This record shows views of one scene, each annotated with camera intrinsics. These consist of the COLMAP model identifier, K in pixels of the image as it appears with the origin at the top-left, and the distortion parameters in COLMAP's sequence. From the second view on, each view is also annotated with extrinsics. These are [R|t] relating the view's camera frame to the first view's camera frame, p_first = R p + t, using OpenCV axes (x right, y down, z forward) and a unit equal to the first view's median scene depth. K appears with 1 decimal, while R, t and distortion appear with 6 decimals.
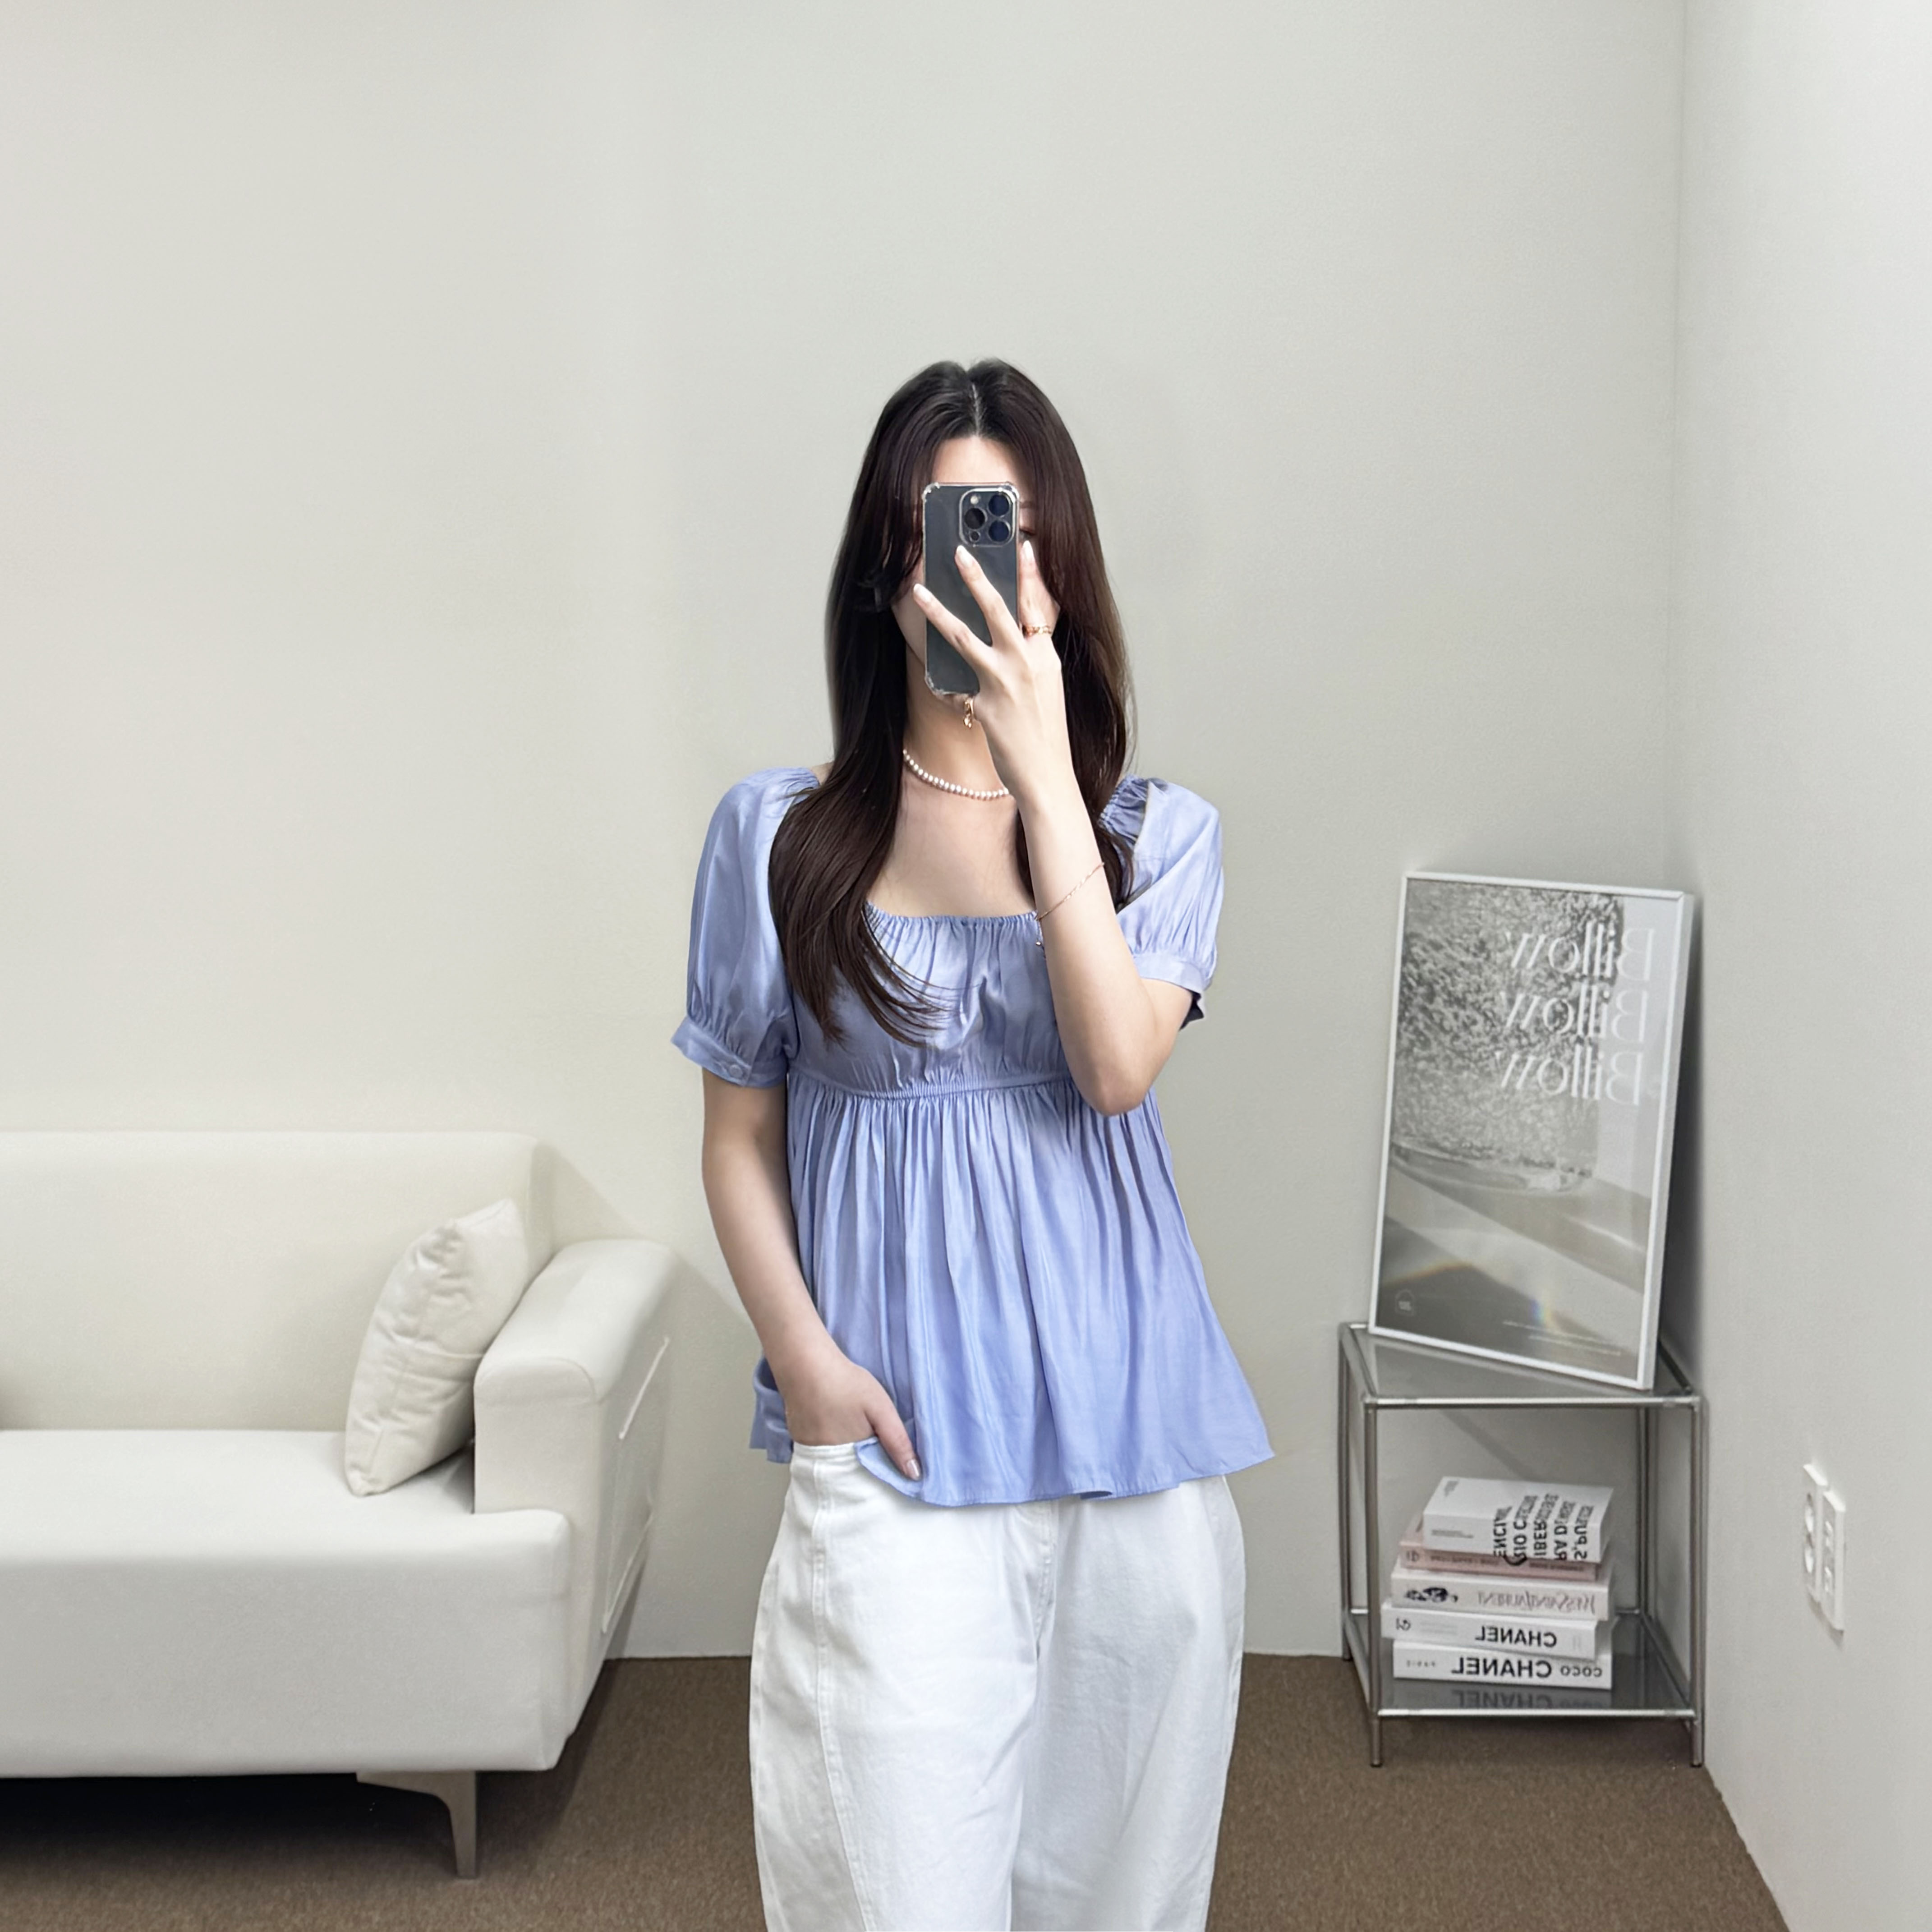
lens RADIAL K [[3732.3, 0, 966.0], [0, 3732.3, 966.0], [0, 0, 1]] dist [0.341236, -1.263440]
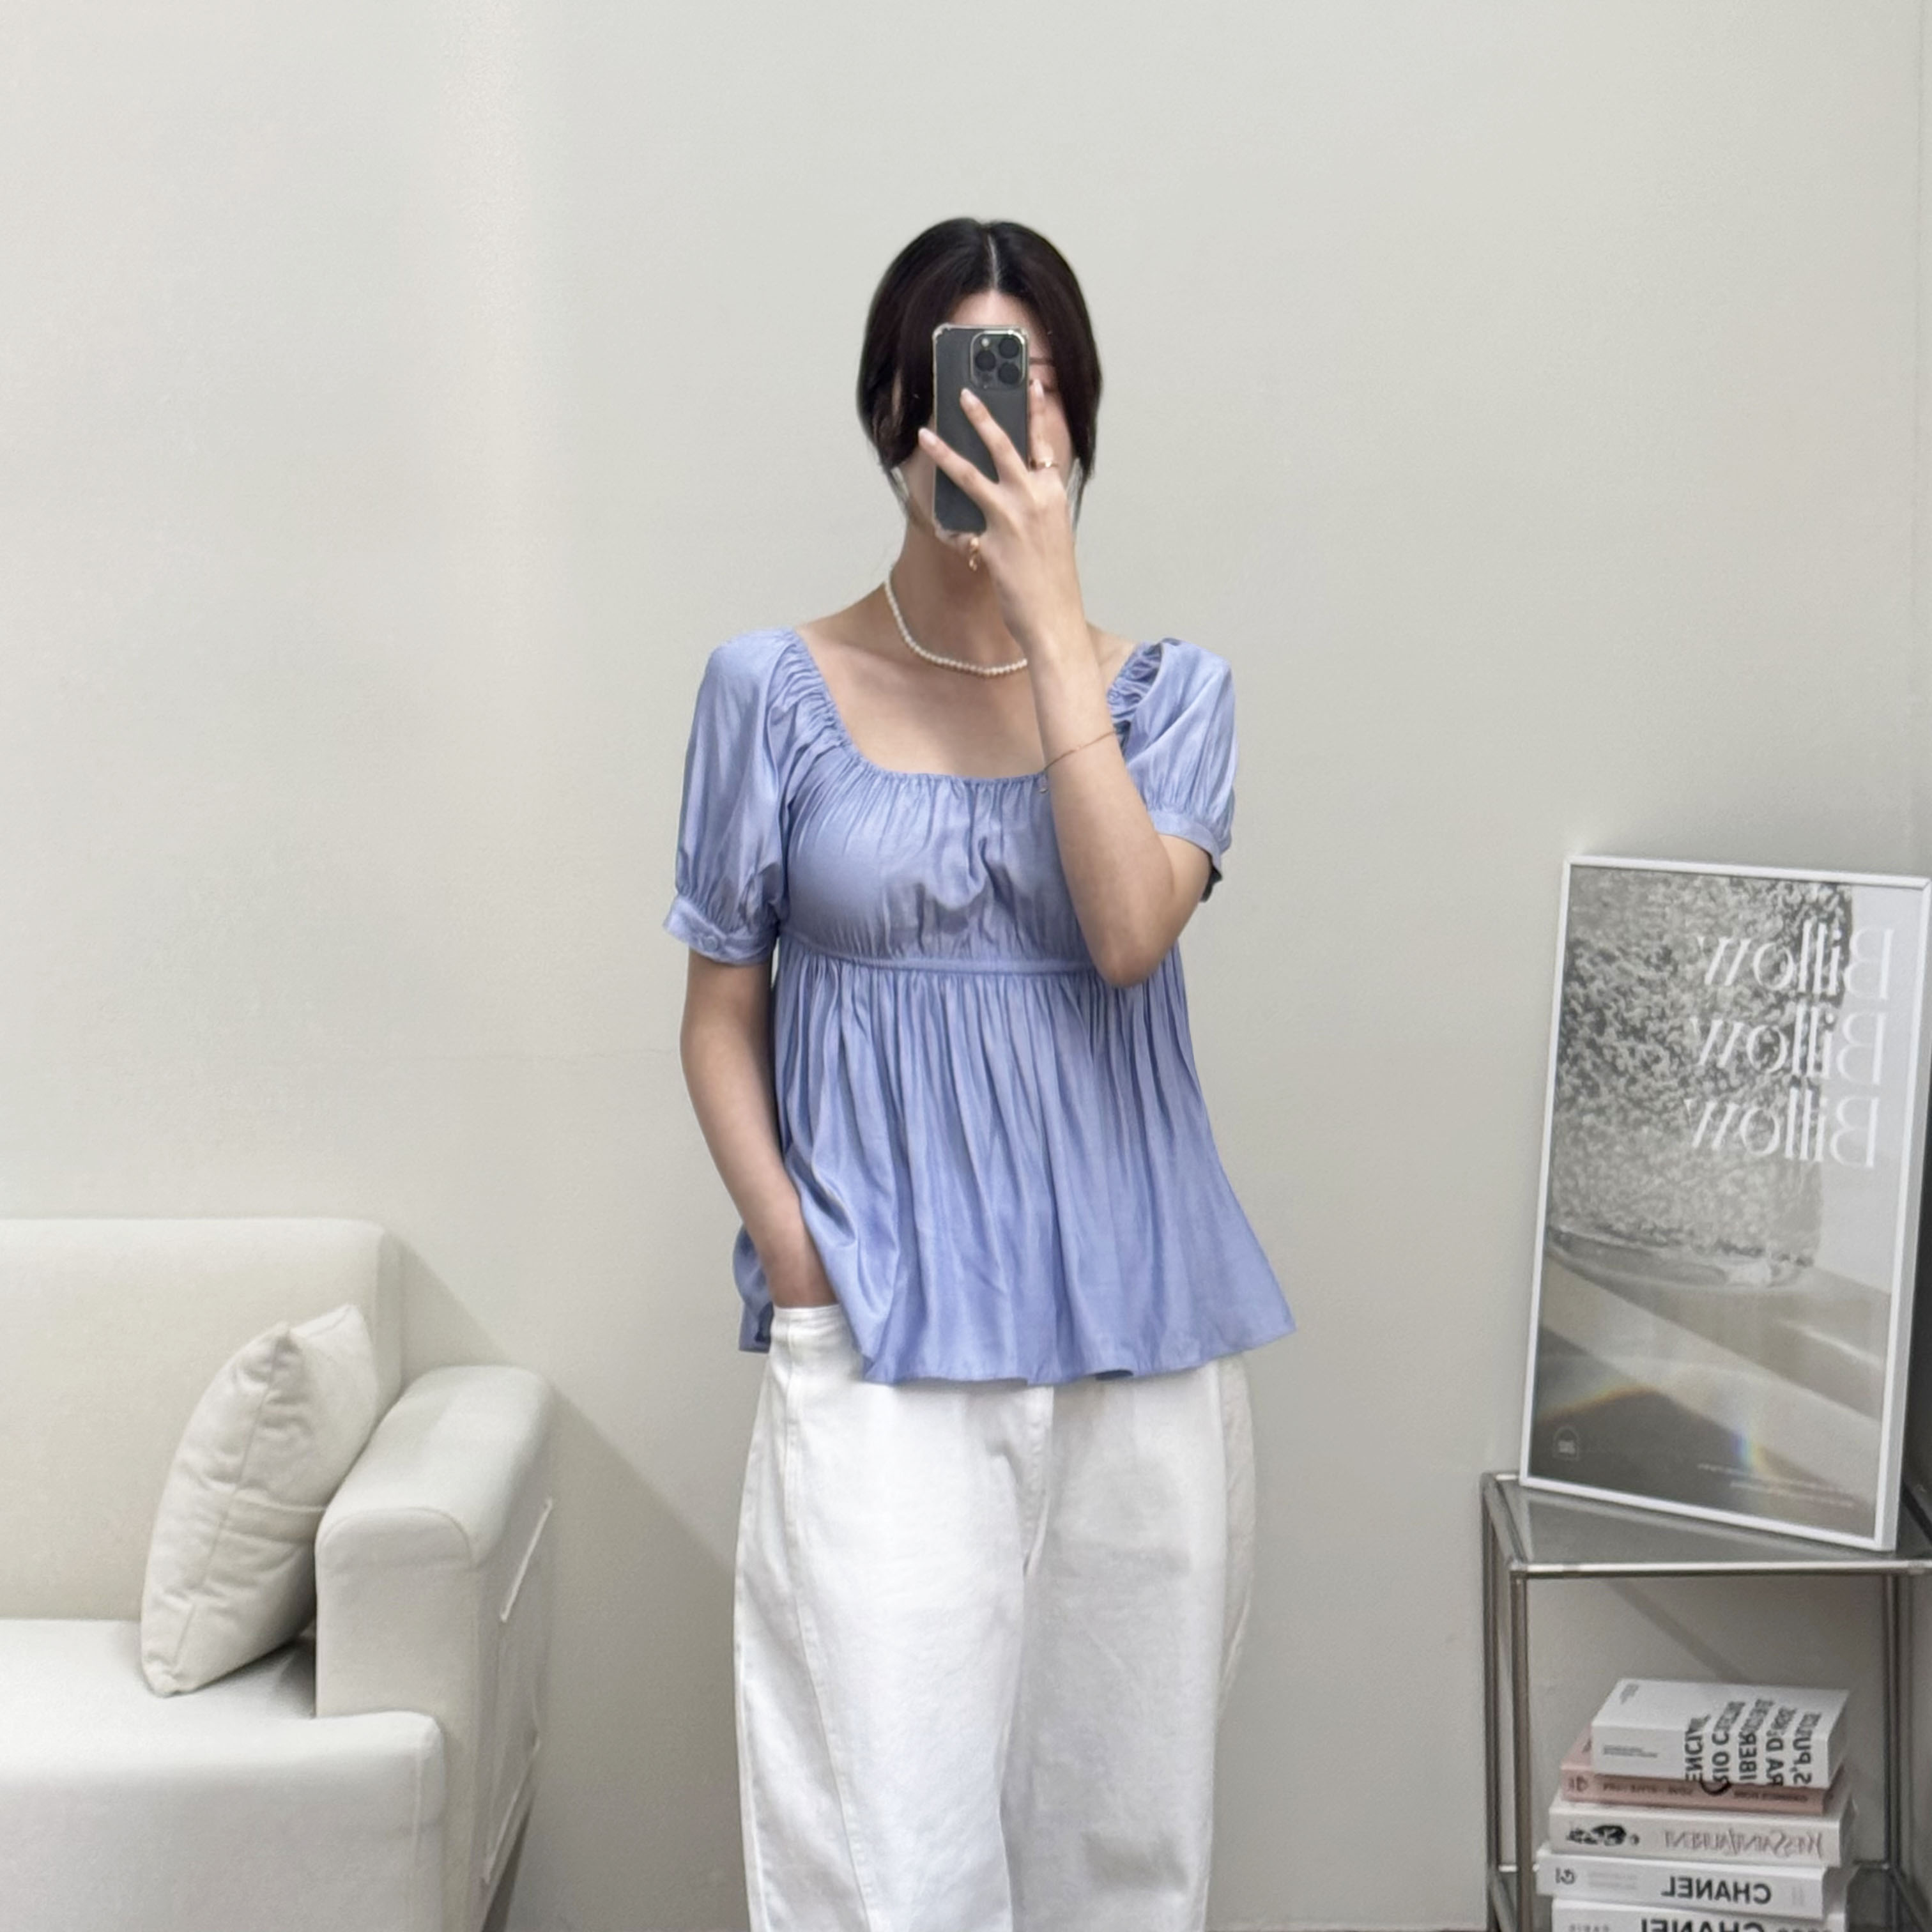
lens RADIAL K [[6585.3, 0, 1074.3], [0, 6585.3, 1024.6], [0, 0, 1]] dist [0.369182, 0.998872]
pose [[0.999875, -0.010327, 0.011994, 0.006252], [0.010338, 0.999946, -0.000859, 0.008176], [-0.011985, 0.000983, 0.999928, -0.294206]]
